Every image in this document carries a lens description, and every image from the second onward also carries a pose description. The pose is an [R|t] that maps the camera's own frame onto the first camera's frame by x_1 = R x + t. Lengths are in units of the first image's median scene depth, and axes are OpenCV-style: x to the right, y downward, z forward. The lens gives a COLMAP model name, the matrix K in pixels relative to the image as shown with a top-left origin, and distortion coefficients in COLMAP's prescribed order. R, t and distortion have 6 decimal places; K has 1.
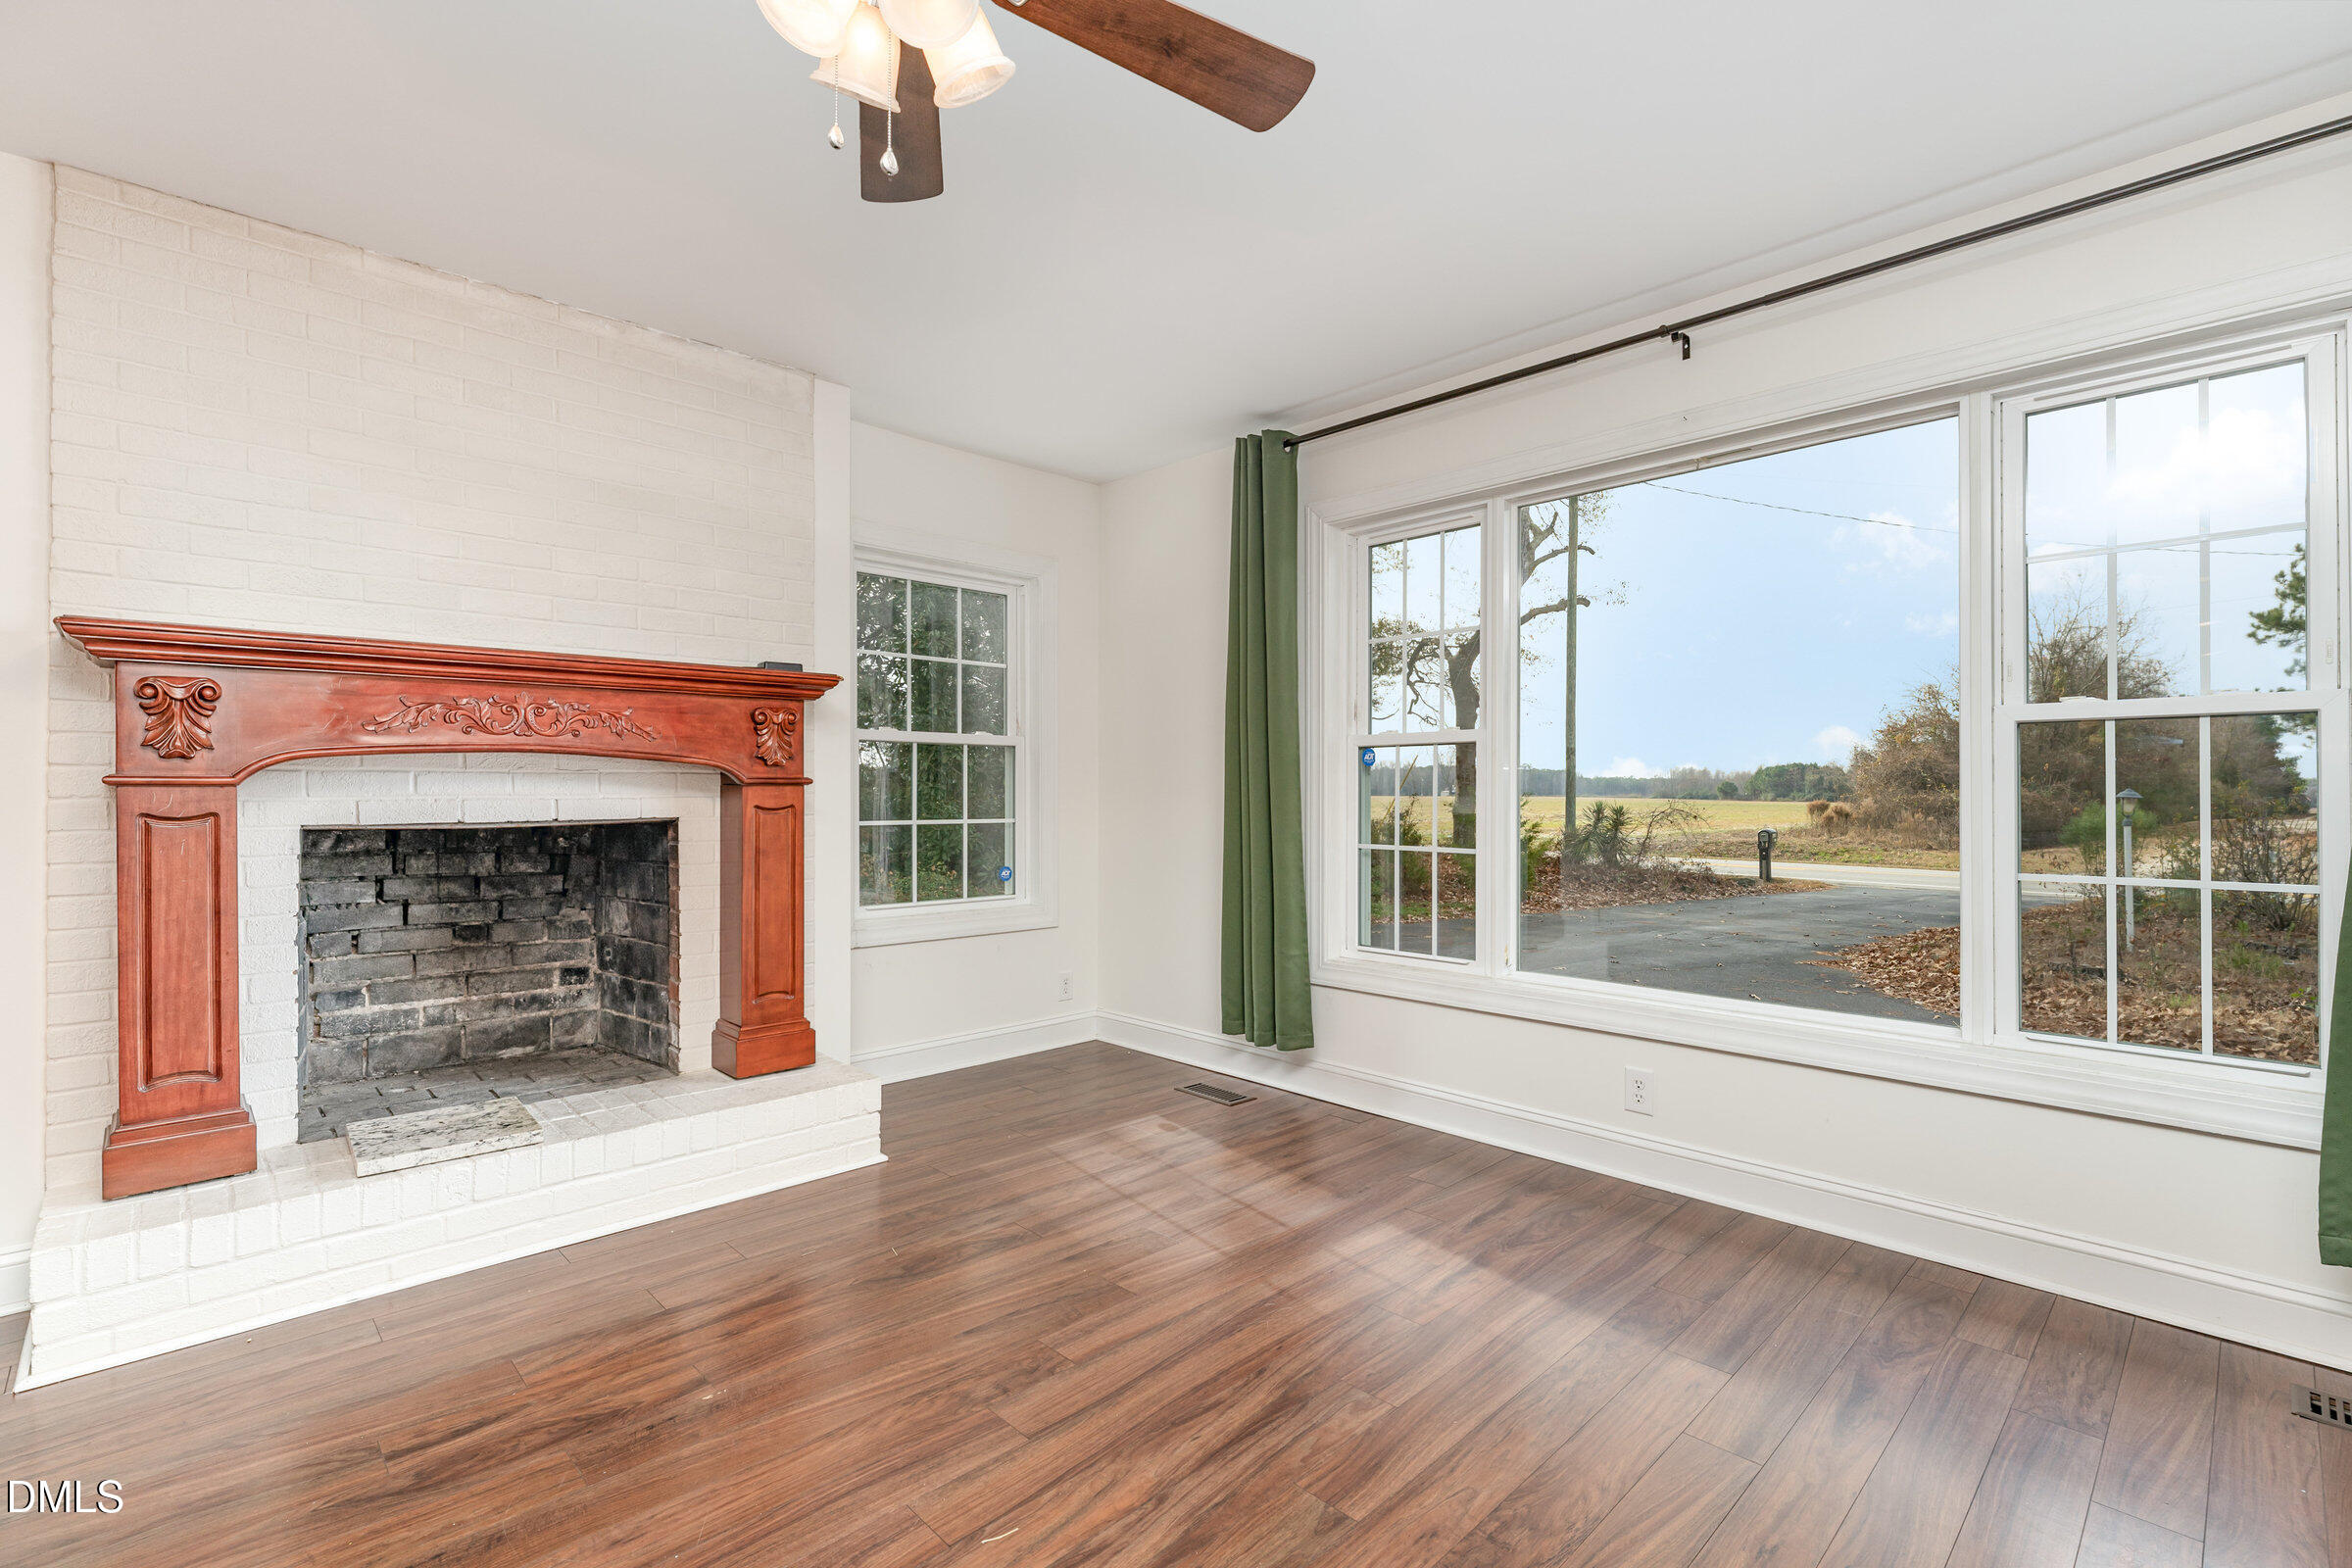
lens RADIAL K [[1070.7, 0, 1168.1], [0, 1070.7, 788.2], [0, 0, 1]] dist [0.001739, 0.000246]
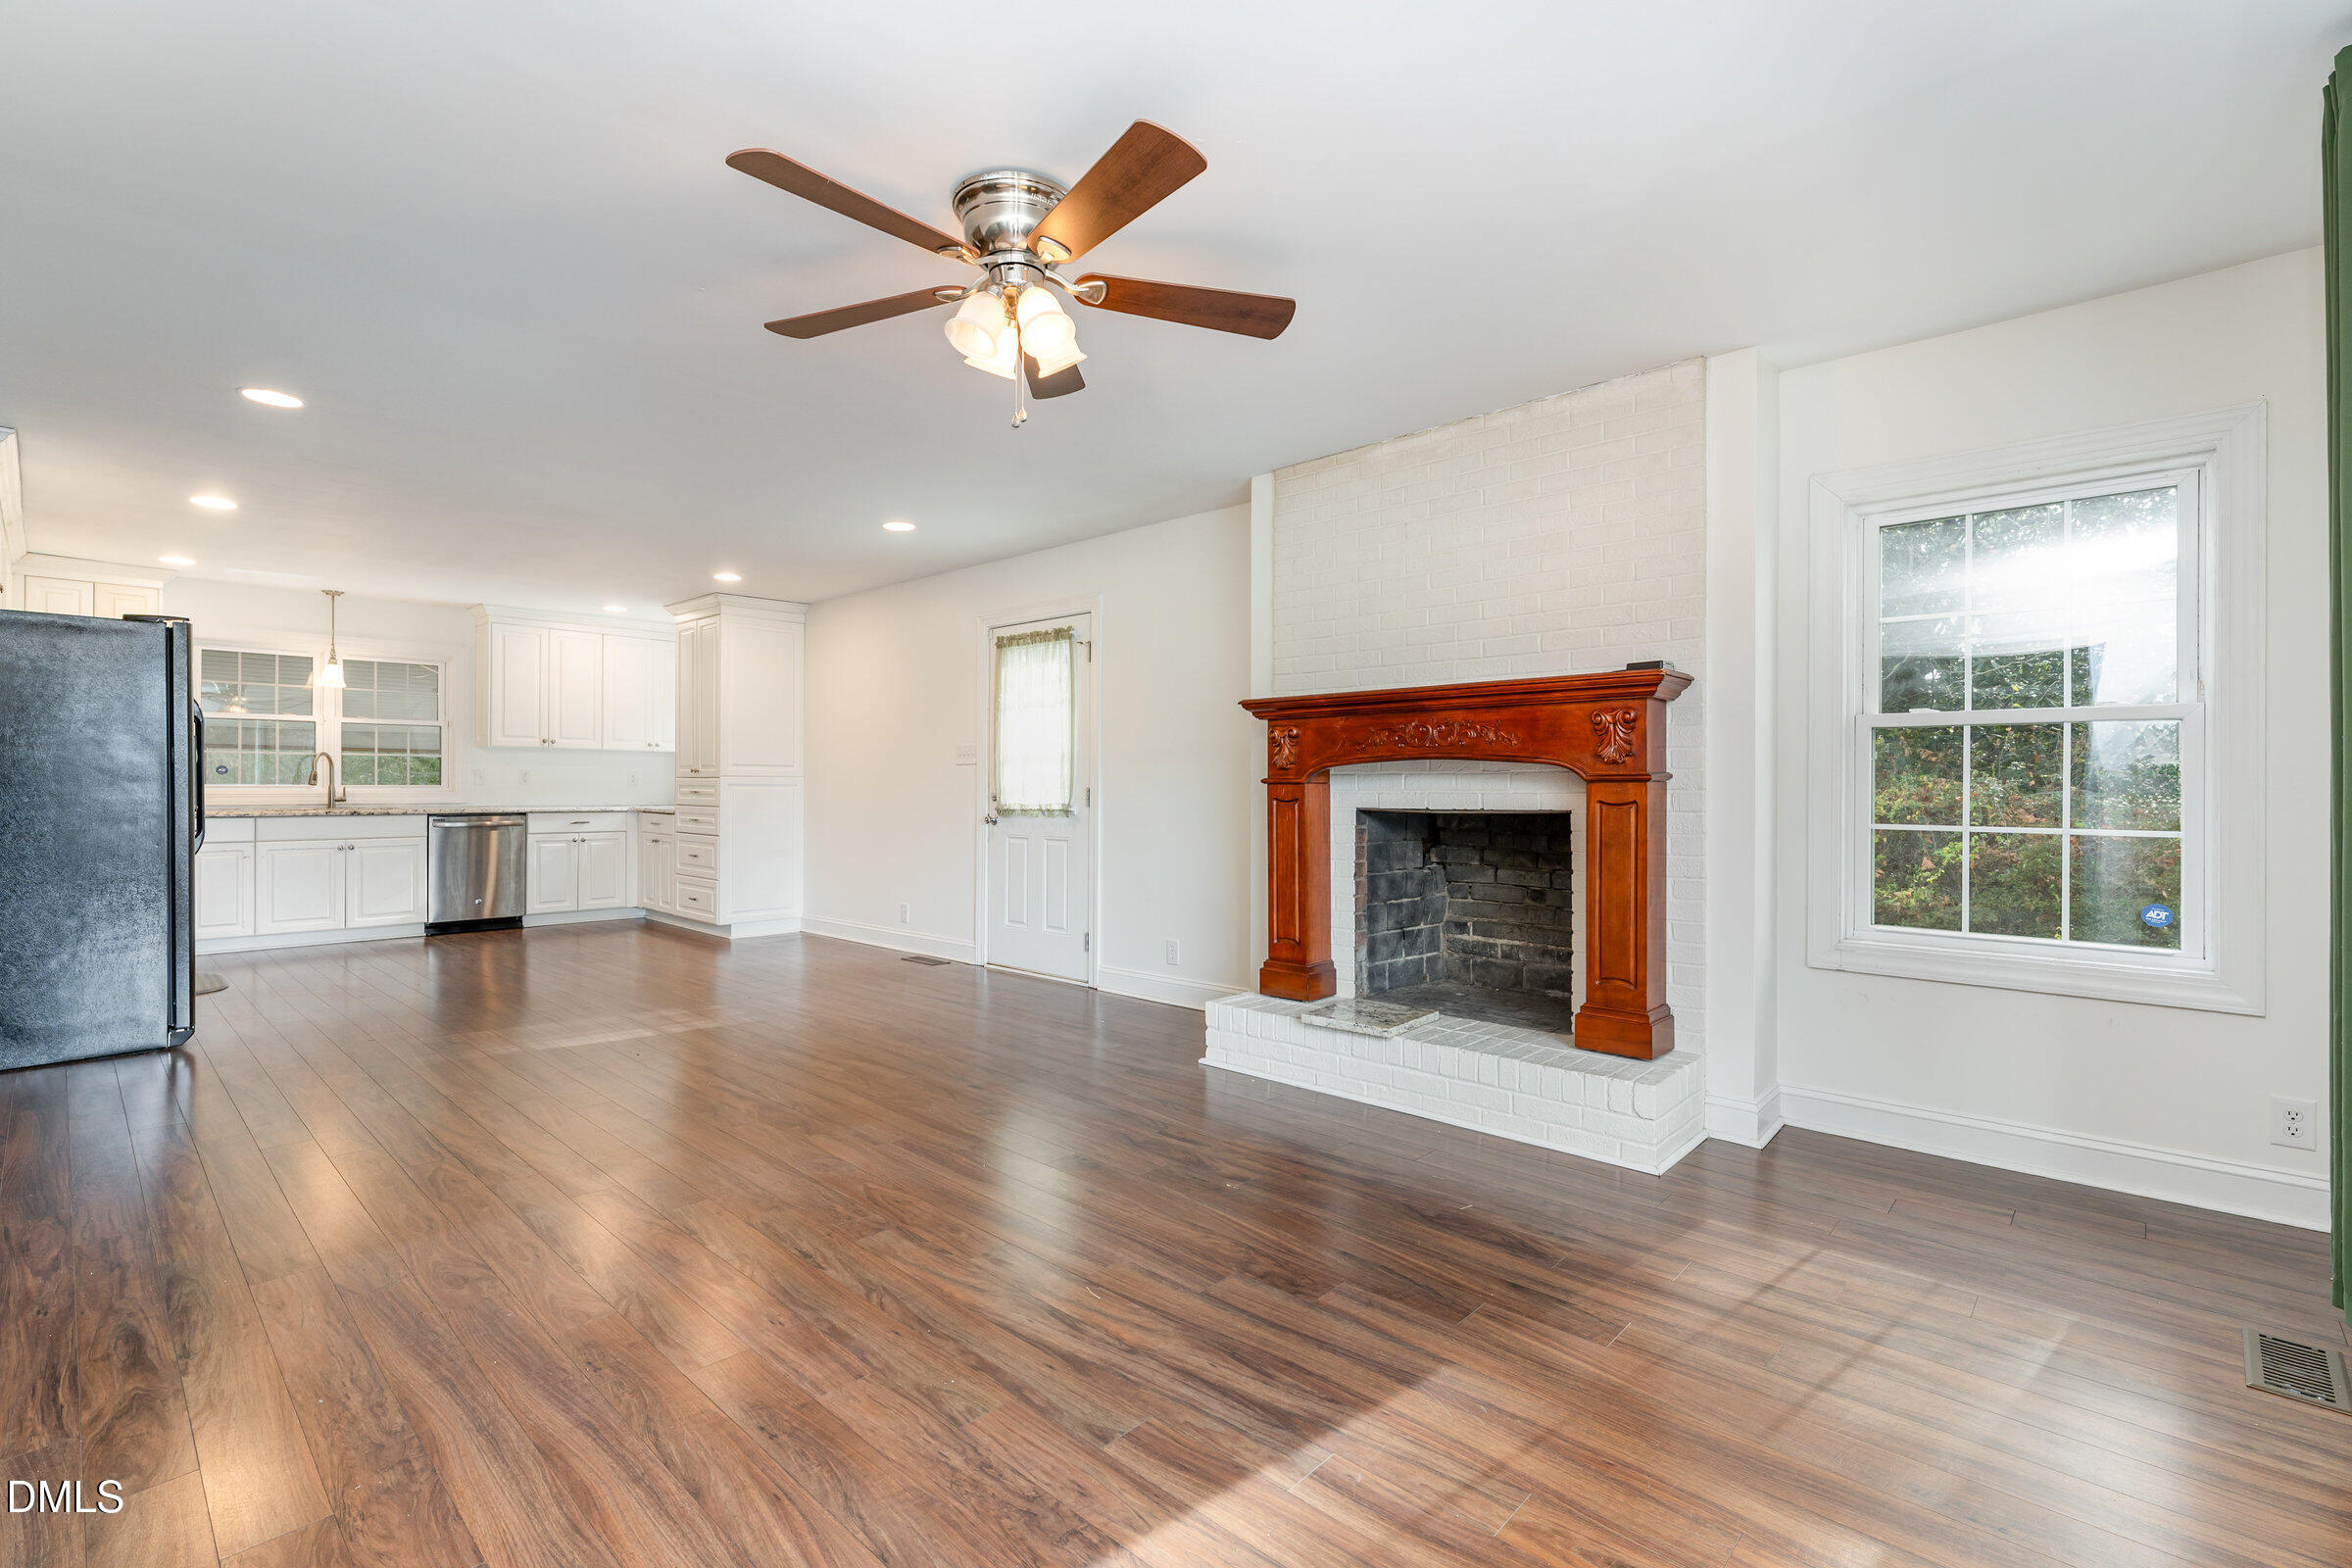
lens RADIAL K [[1049.3, 0, 1180.7], [0, 1049.3, 785.2], [0, 0, 1]] dist [0.001827, 0.000301]
pose [[0.046058, -0.004000, -0.998931, 0.802668], [-0.001160, 0.999991, -0.004058, 0.007414], [0.998938, 0.001346, 0.046053, 0.660241]]
